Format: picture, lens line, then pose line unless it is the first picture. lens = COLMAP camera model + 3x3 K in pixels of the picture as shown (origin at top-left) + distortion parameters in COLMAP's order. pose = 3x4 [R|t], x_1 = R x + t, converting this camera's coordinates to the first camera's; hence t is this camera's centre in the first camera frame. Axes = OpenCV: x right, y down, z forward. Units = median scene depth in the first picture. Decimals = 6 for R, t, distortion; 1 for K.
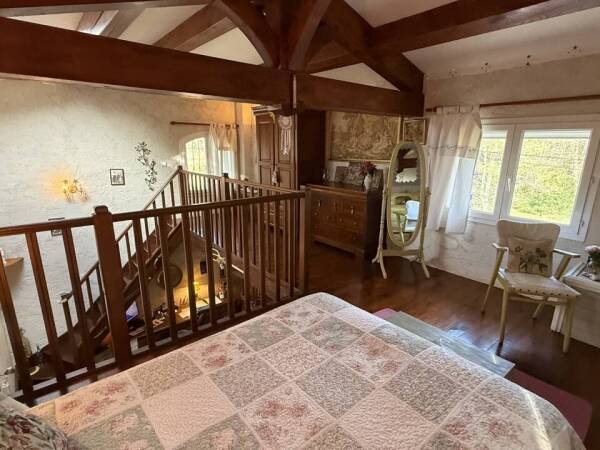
lens RADIAL K [[317.4, 0, 298.1], [0, 317.4, 227.0], [0, 0, 1]] dist [0.000713, -0.001015]
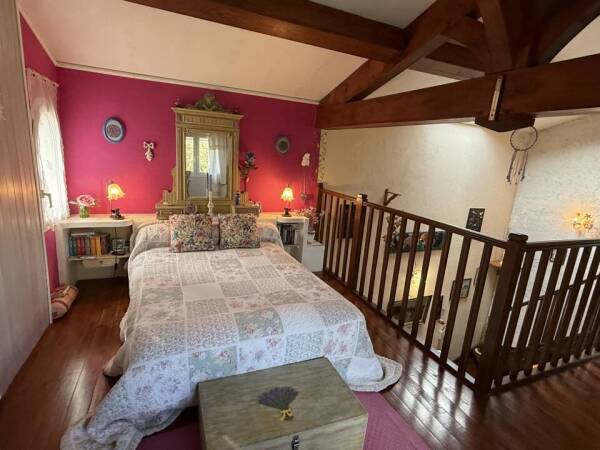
lens RADIAL K [[317.4, 0, 297.0], [0, 317.4, 226.5], [0, 0, 1]] dist [0.000713, -0.001015]
pose [[-0.276634, 0.192828, -0.941430, 0.468952], [-0.317193, 0.906434, 0.278865, -0.113518], [0.907118, 0.375758, -0.189587, 0.440424]]
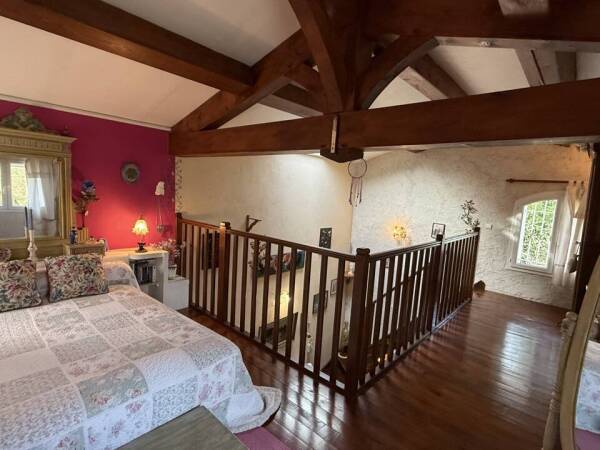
lens RADIAL K [[317.4, 0, 297.0], [0, 317.4, 225.9], [0, 0, 1]] dist [0.000713, -0.001015]
pose [[0.155609, 0.115105, -0.981090, 0.458206], [-0.310383, 0.948584, 0.062062, -0.111932], [0.937789, 0.294856, 0.183334, 0.433913]]
